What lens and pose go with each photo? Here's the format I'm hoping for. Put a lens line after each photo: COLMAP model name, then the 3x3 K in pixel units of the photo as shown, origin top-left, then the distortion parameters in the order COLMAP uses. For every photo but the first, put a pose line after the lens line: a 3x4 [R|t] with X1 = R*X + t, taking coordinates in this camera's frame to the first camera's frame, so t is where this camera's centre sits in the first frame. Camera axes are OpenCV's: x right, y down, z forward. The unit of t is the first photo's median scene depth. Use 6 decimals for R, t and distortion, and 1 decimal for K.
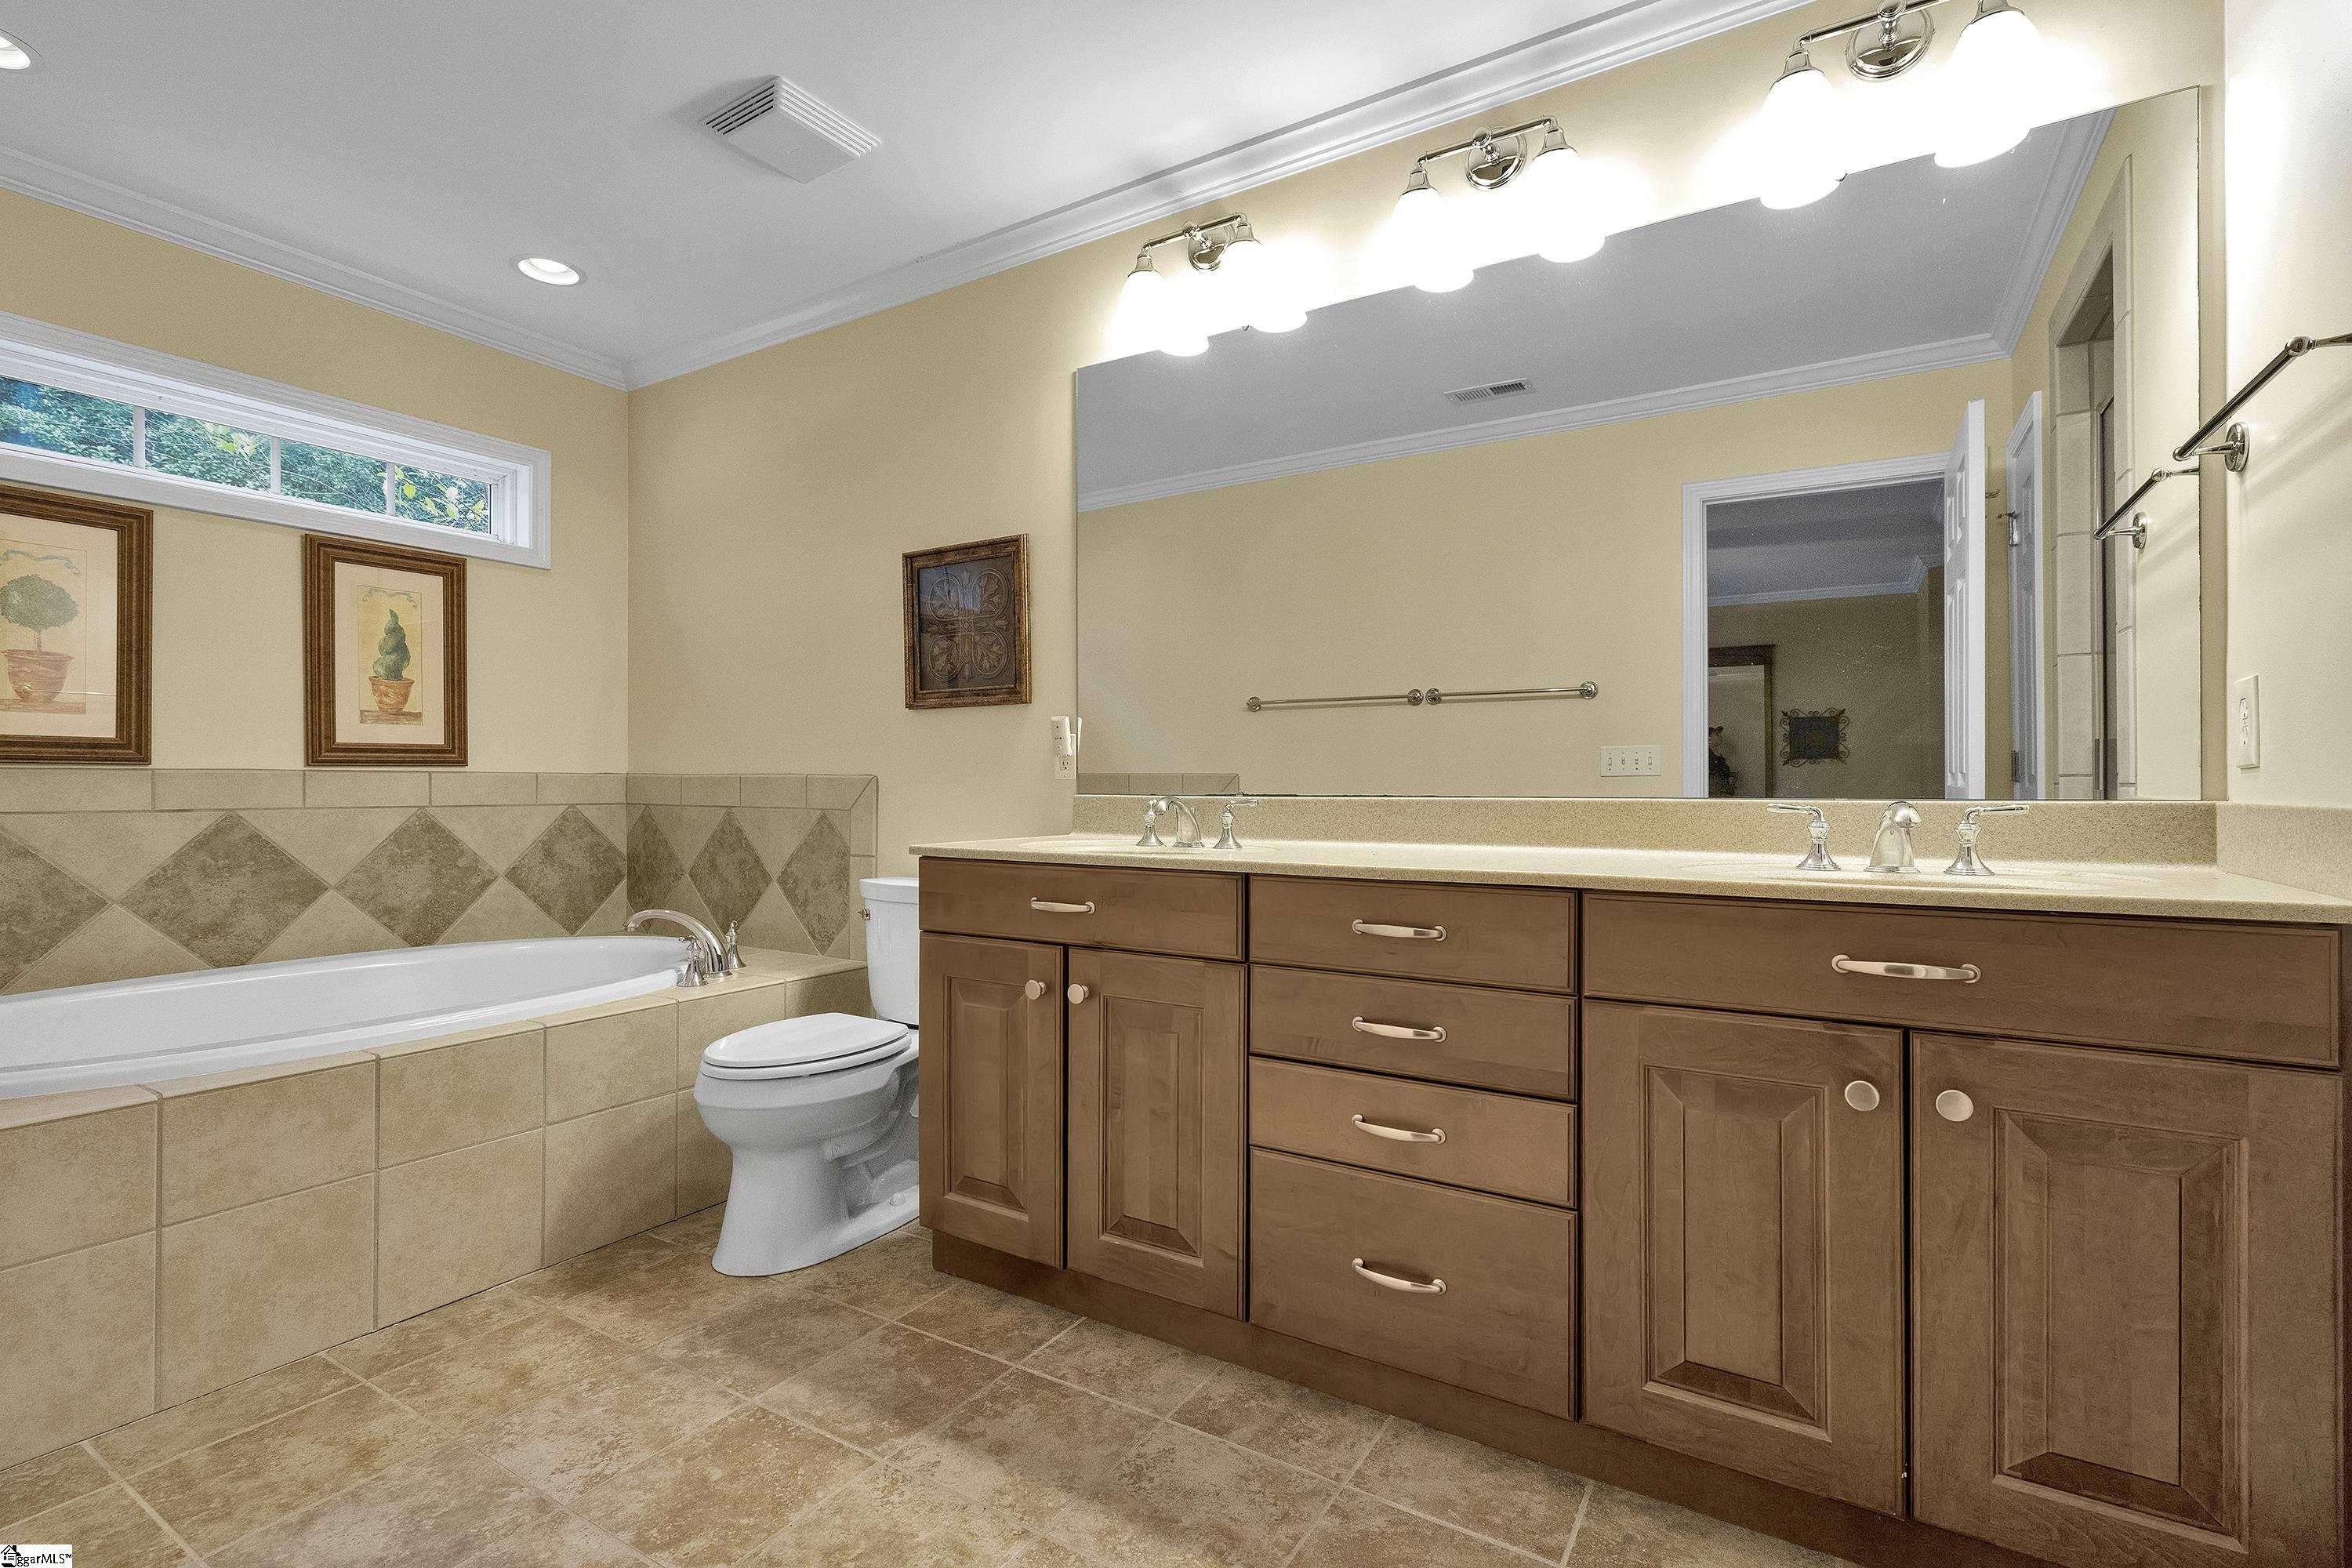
lens RADIAL K [[1057.7, 0, 1165.4], [0, 1057.7, 784.9], [0, 0, 1]] dist [-0.001546, -0.000235]
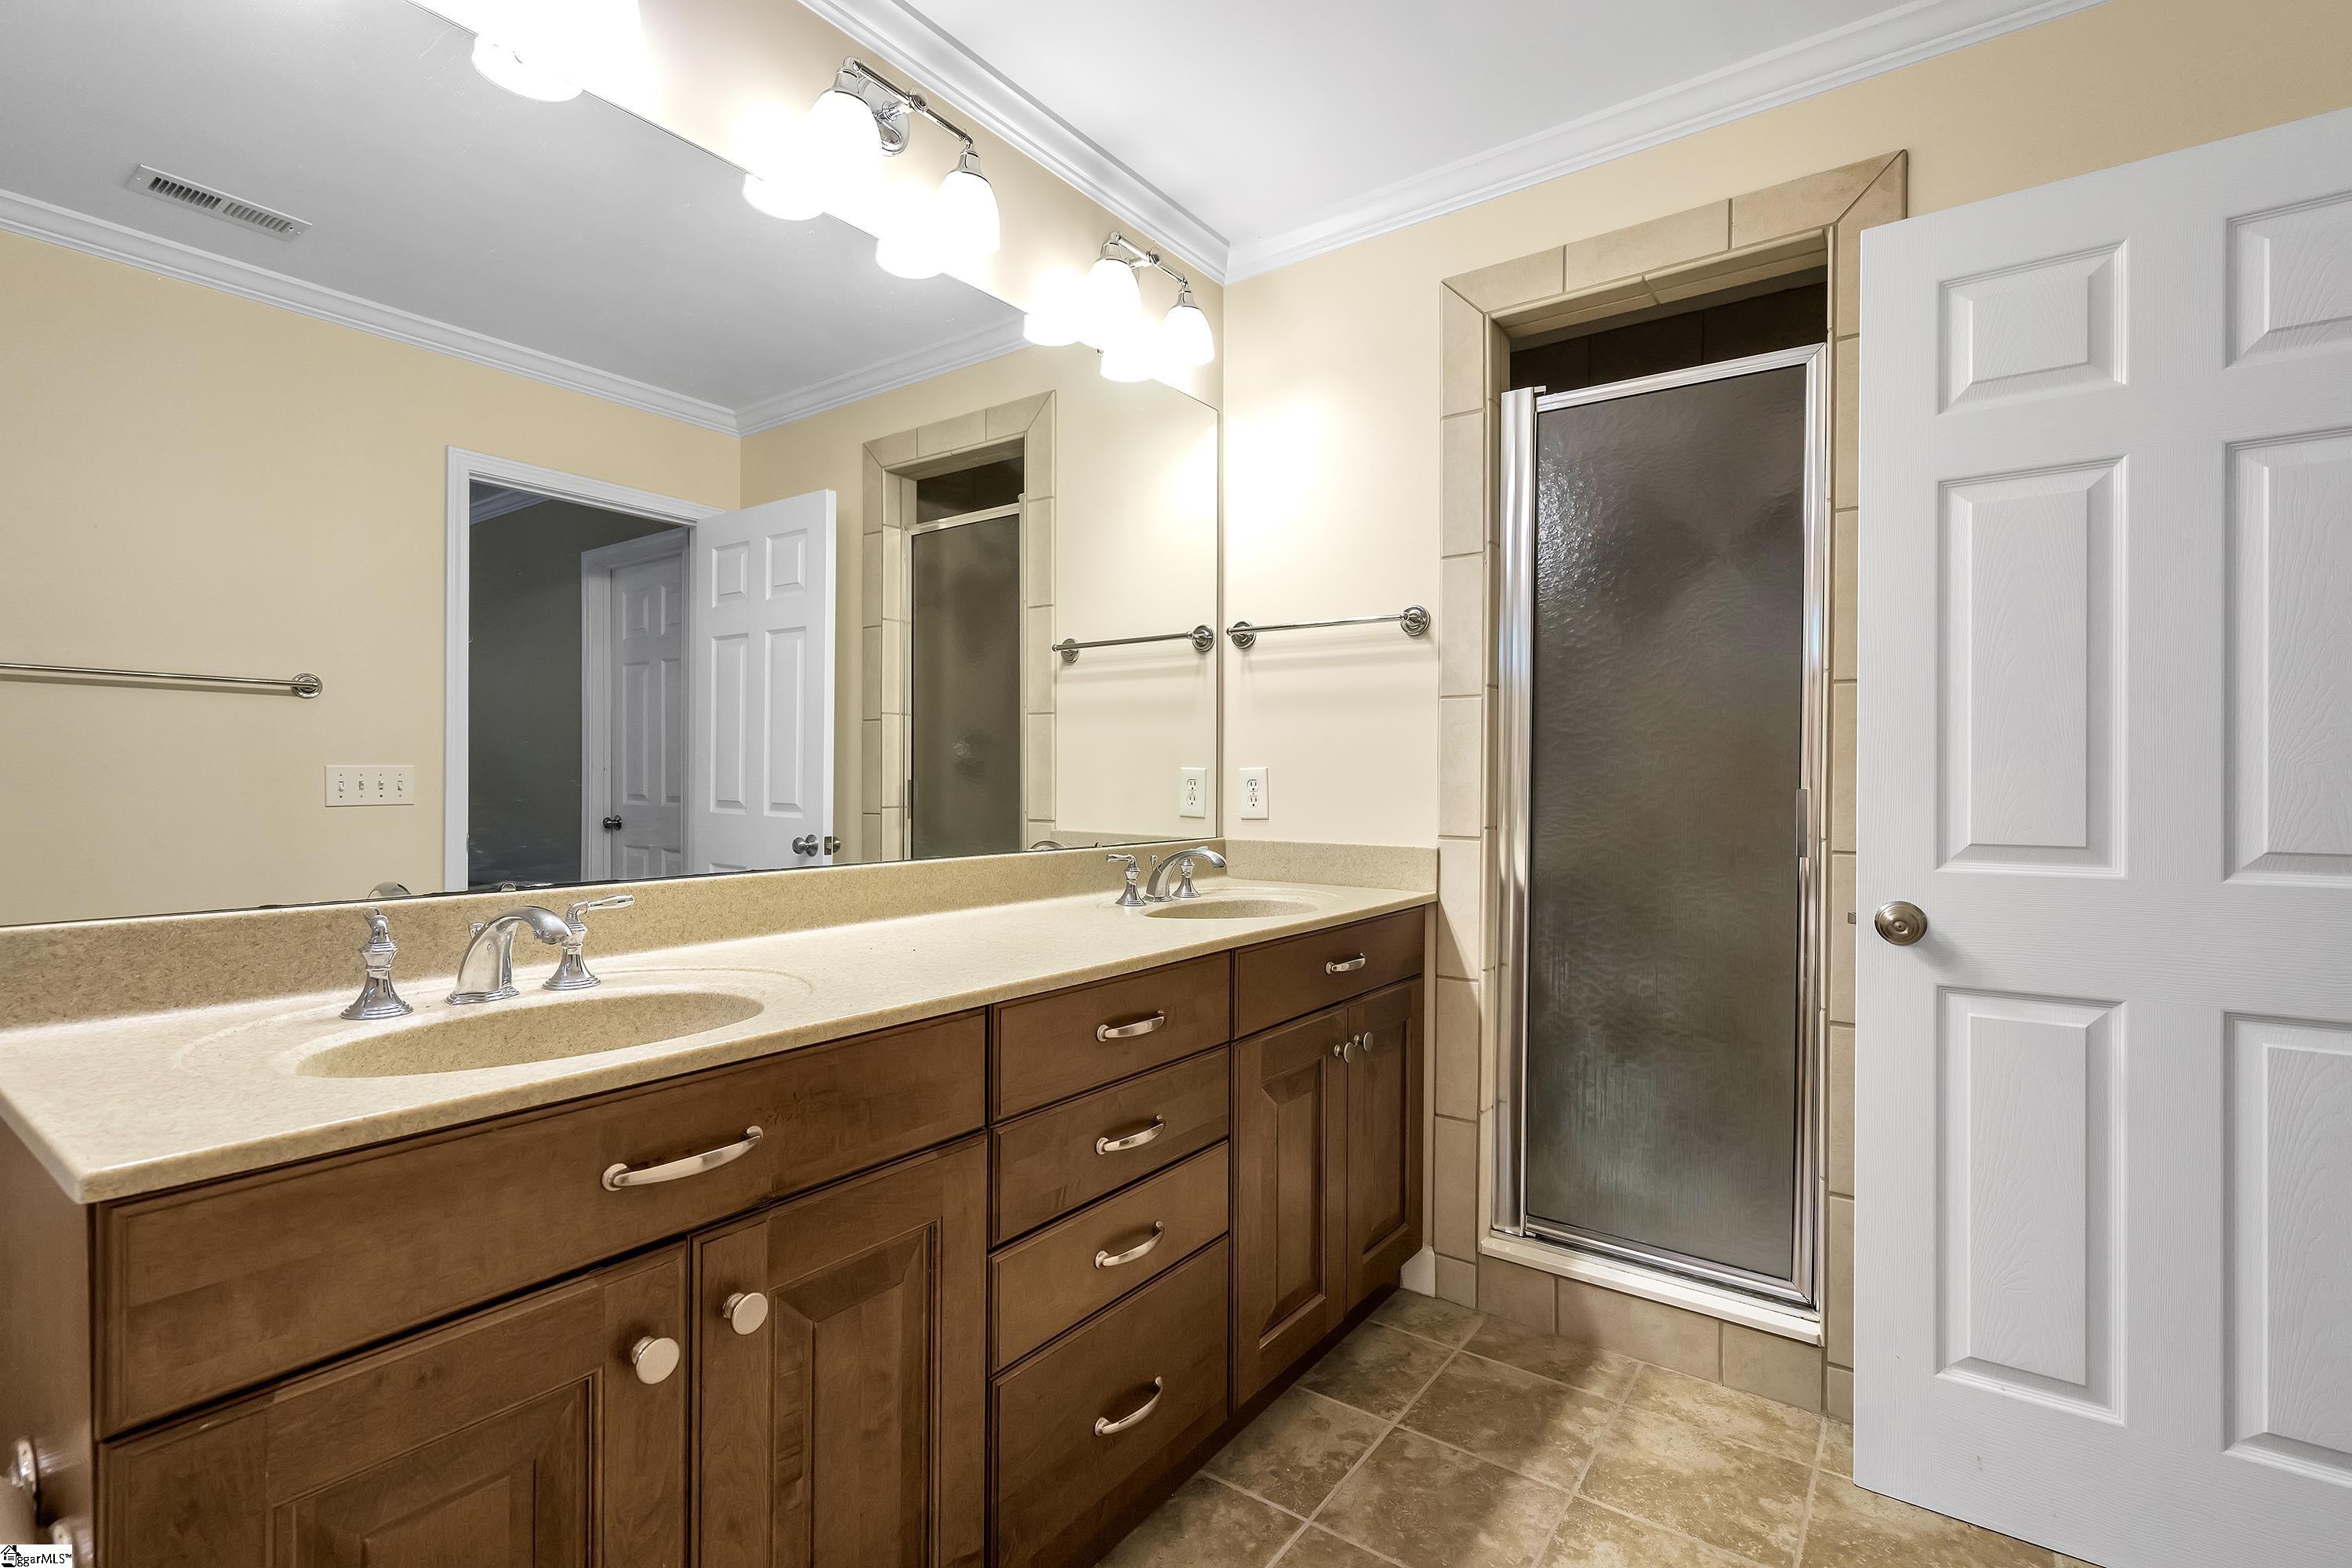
lens RADIAL K [[1057.7, 0, 1166.8], [0, 1057.7, 791.0], [0, 0, 1]] dist [-0.001546, -0.000235]
pose [[0.069054, -0.000462, 0.997613, -0.620600], [-0.011251, 0.999936, 0.001242, -0.057566], [-0.997549, -0.011310, 0.069045, 0.831800]]
